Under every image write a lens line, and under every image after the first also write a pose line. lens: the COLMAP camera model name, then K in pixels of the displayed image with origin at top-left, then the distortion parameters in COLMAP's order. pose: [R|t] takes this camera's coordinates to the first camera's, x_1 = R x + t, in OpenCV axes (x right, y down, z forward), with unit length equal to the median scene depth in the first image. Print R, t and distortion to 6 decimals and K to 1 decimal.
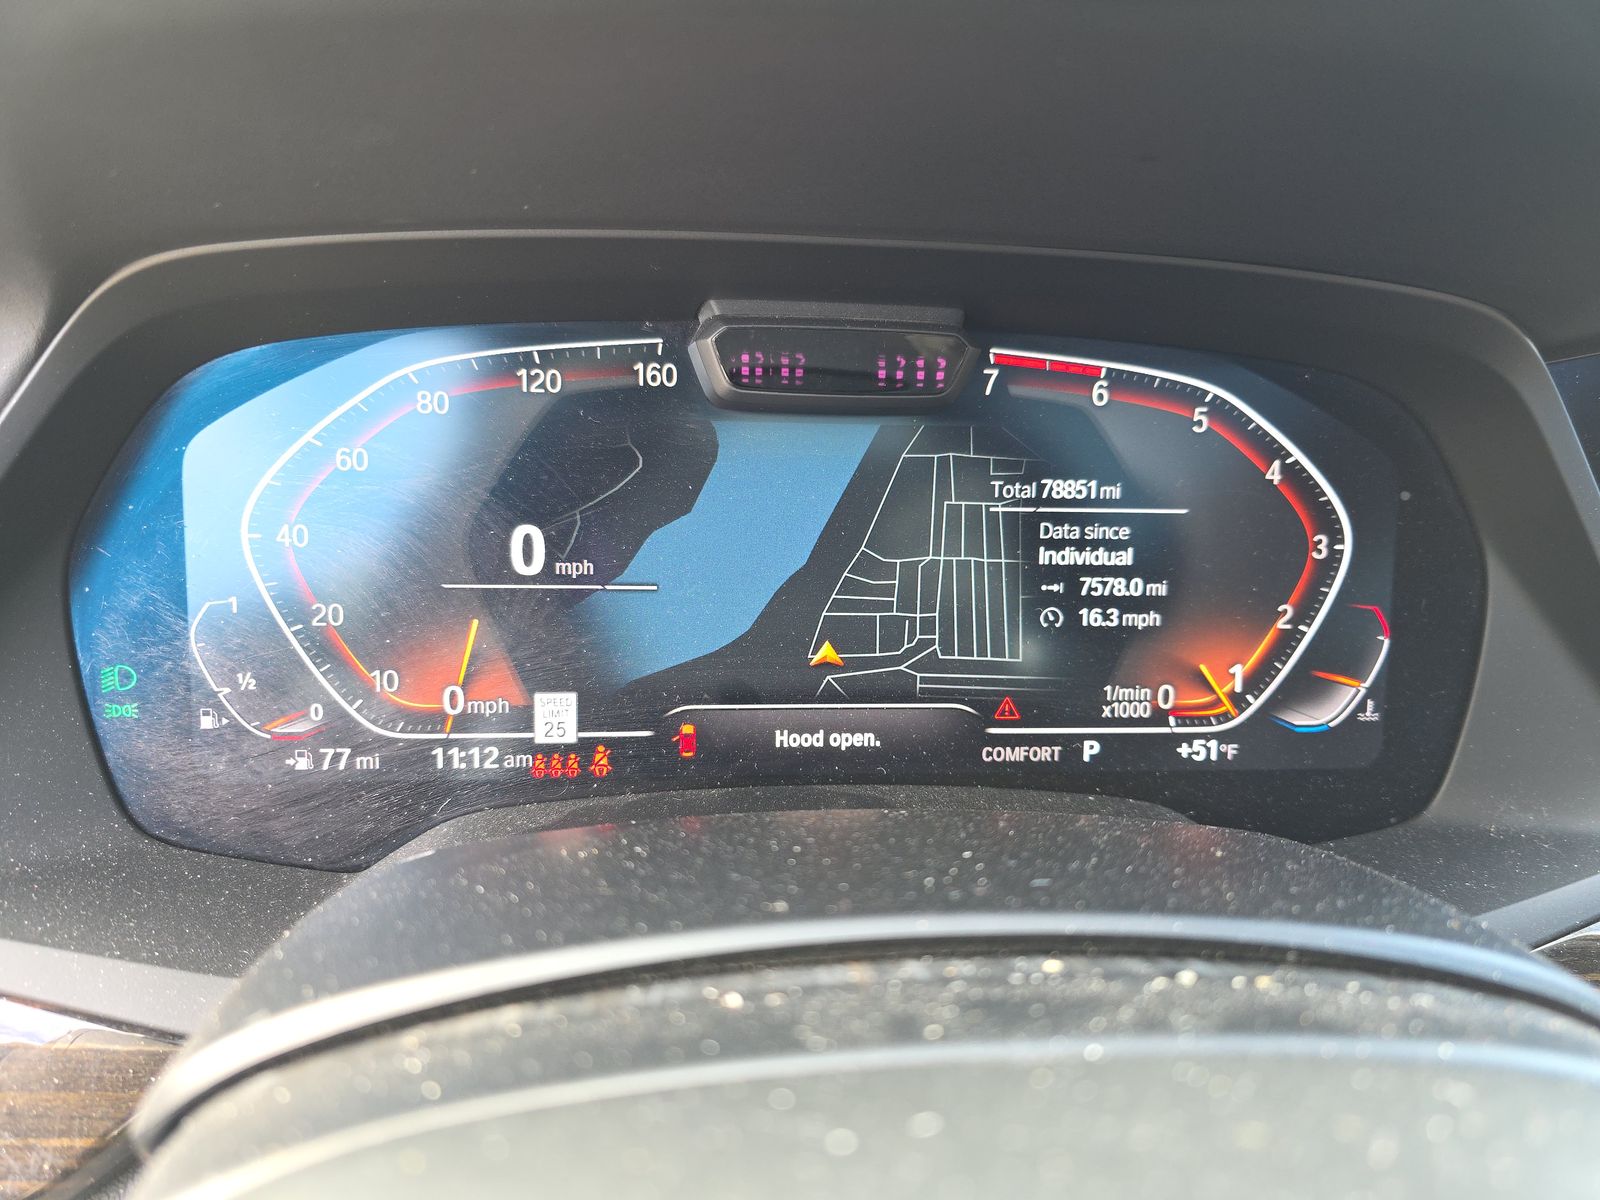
lens RADIAL K [[1069.9, 0, 841.8], [0, 1069.9, 633.2], [0, 0, 1]] dist [0.061064, -0.046855]
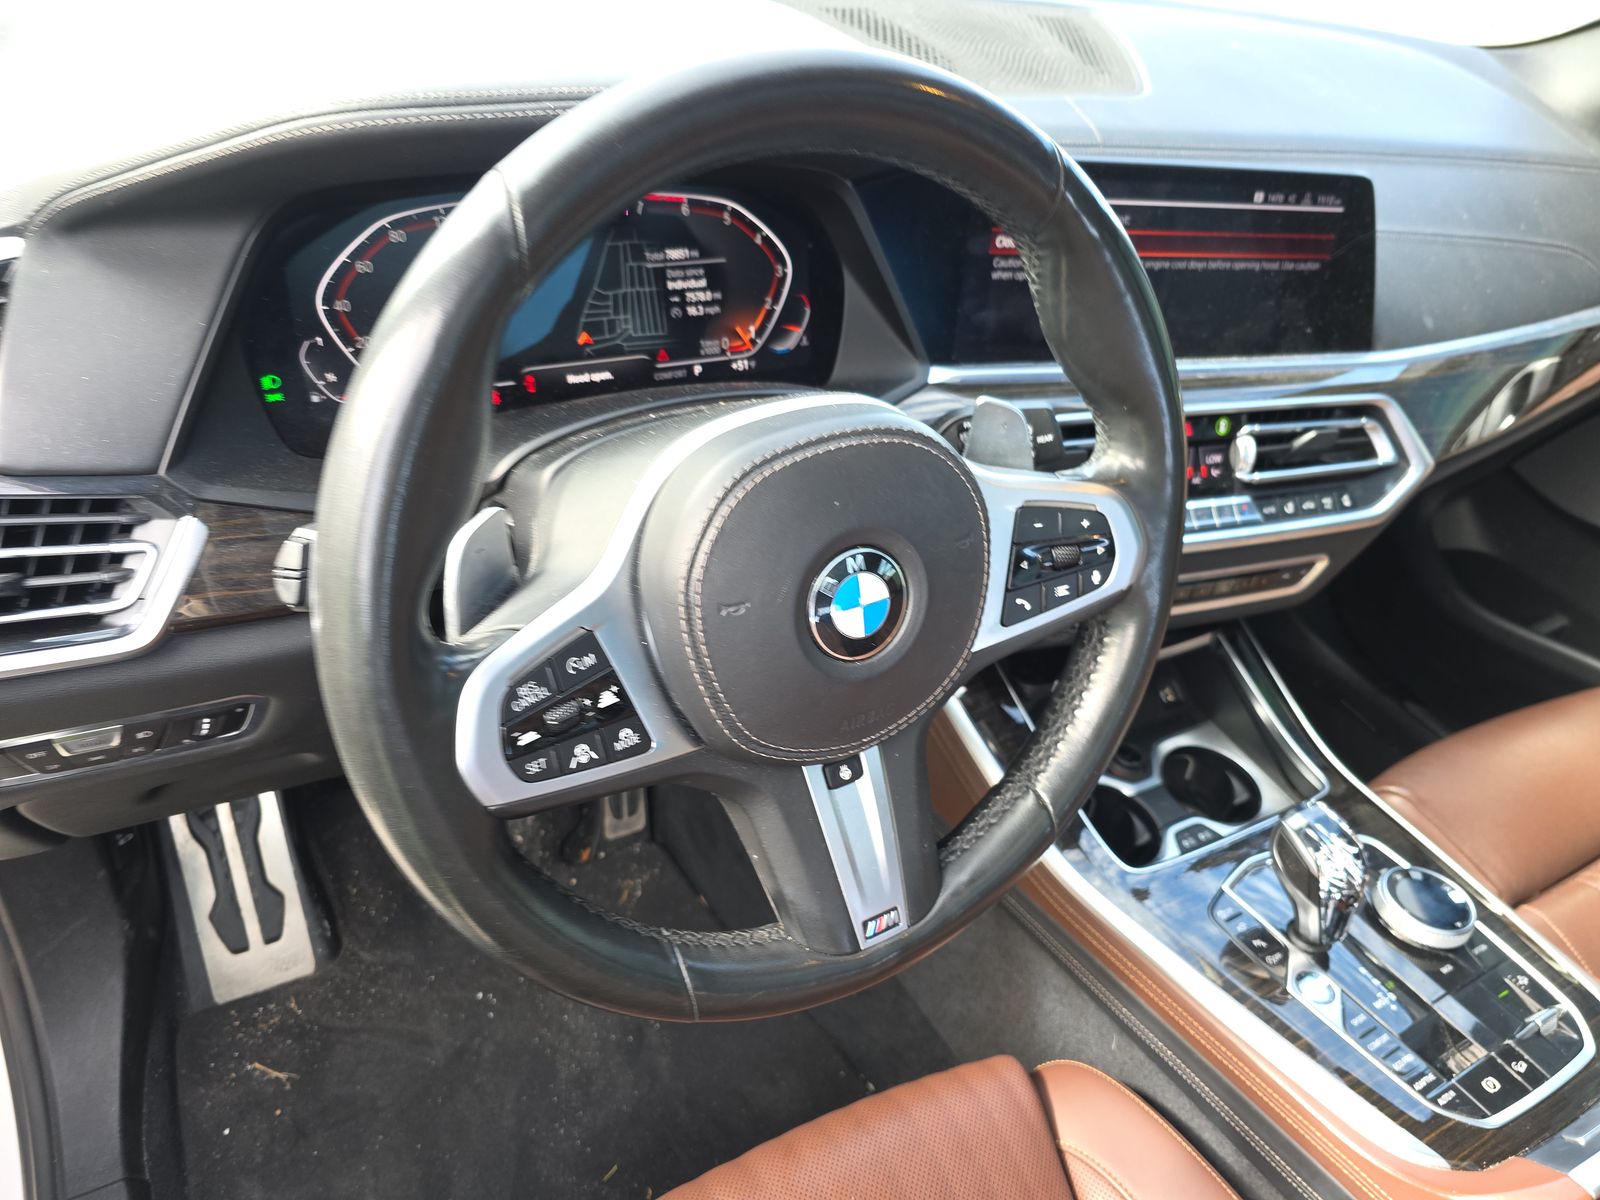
lens RADIAL K [[1069.9, 0, 782.7], [0, 1069.9, 605.1], [0, 0, 1]] dist [0.061064, -0.046855]
pose [[0.917954, -0.190684, 0.347850, -0.516685], [0.091293, 0.954901, 0.282542, -0.046246], [-0.386039, -0.227604, 0.893963, -1.295814]]
